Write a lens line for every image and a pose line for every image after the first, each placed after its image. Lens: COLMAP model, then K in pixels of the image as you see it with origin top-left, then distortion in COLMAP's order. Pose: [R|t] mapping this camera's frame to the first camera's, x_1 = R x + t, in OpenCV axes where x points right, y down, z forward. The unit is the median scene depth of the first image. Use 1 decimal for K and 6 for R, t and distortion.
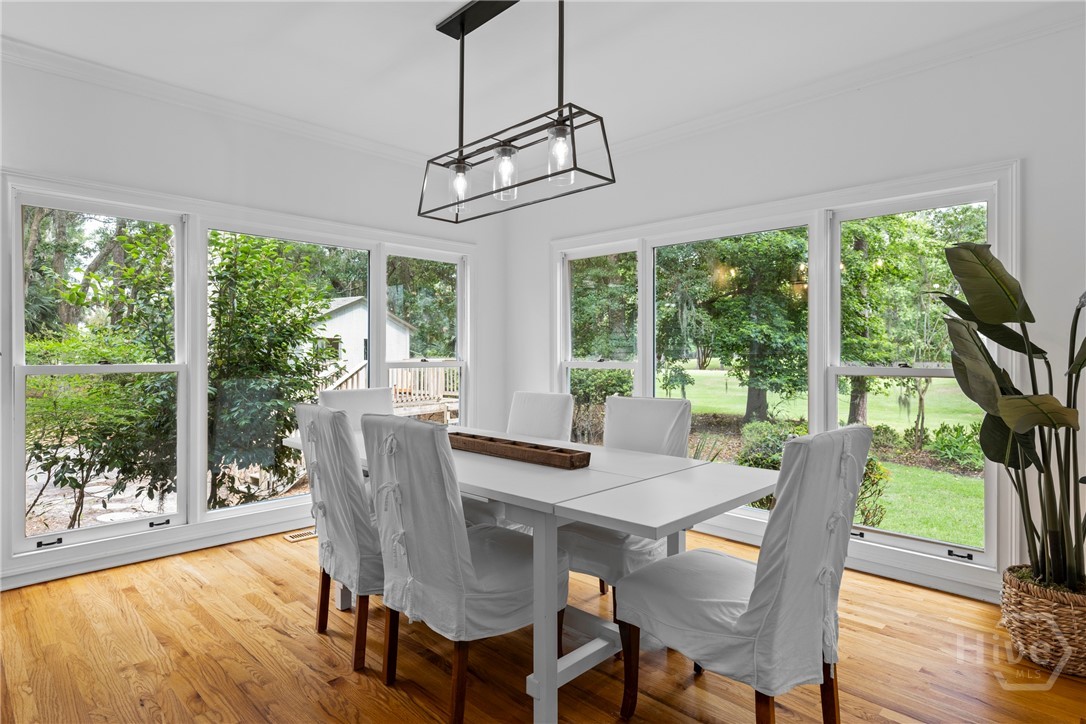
lens RADIAL K [[586.3, 0, 540.4], [0, 586.3, 359.2], [0, 0, 1]] dist [0.023146, 0.001122]
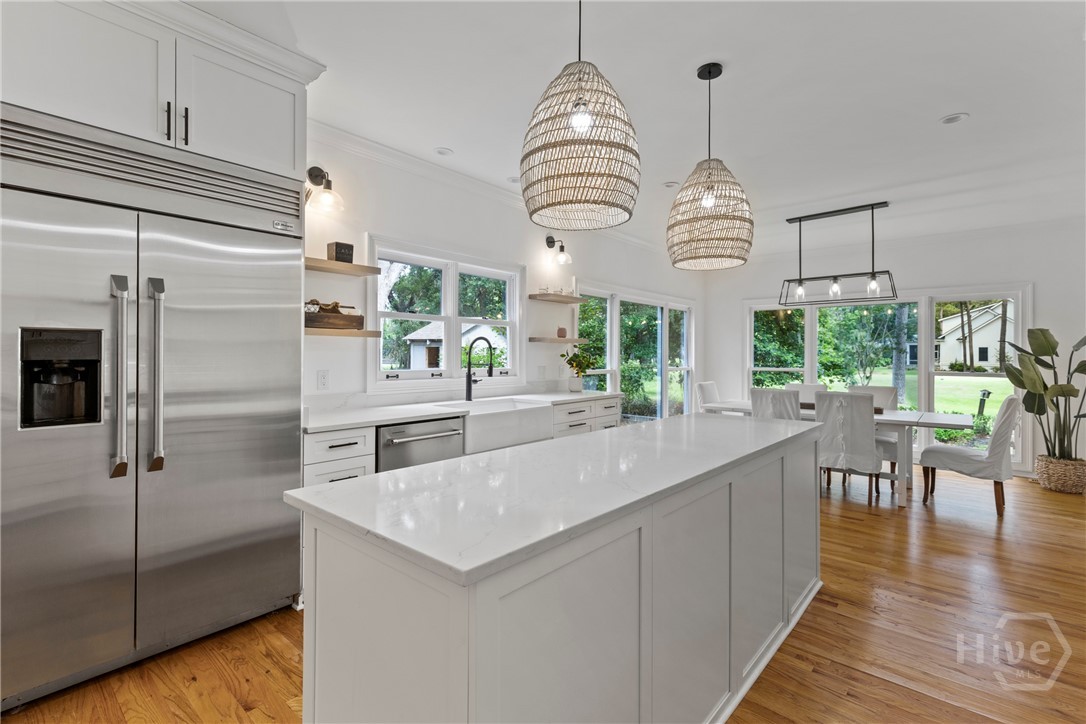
lens RADIAL K [[494.7, 0, 539.9], [0, 494.7, 357.7], [0, 0, 1]] dist [0.011264, 0.000897]
pose [[0.998137, 0.005110, 0.060800, -1.334305], [-0.004969, 0.999985, -0.002469, -0.035677], [-0.060812, 0.002163, 0.998147, -0.895437]]
